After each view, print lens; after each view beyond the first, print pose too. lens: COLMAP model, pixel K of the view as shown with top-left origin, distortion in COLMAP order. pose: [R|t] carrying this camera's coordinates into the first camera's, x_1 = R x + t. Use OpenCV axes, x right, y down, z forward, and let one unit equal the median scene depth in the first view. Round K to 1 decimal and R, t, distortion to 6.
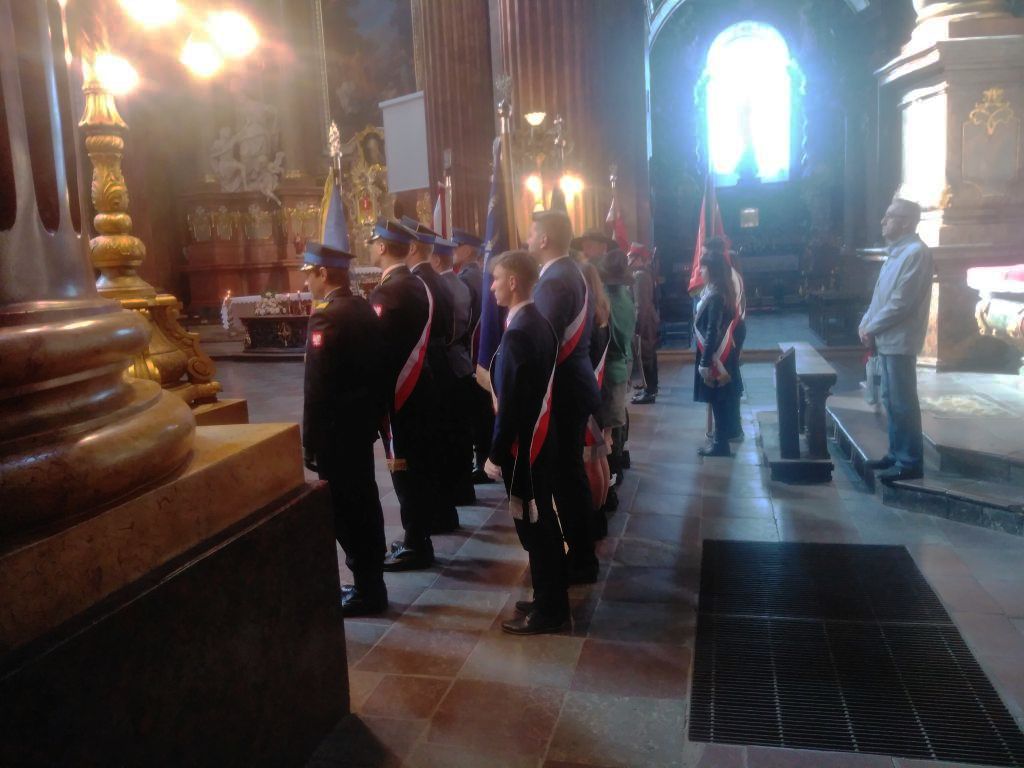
lens RADIAL K [[816.9, 0, 512.2], [0, 816.9, 380.3], [0, 0, 1]] dist [0.013701, -0.064606]
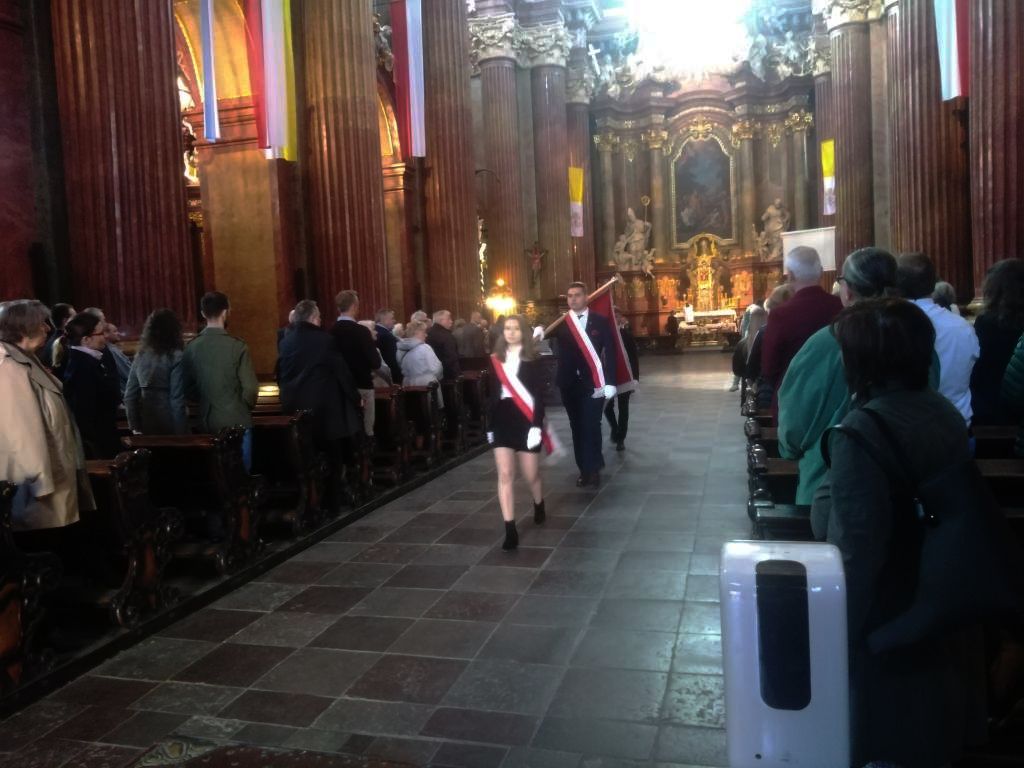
lens RADIAL K [[816.9, 0, 501.7], [0, 816.9, 388.8], [0, 0, 1]] dist [0.013701, -0.064606]
pose [[0.999530, -0.002484, -0.030564, -0.555501], [0.000375, 0.997629, -0.068816, 0.144548], [0.030662, 0.068773, 0.997161, -0.748286]]
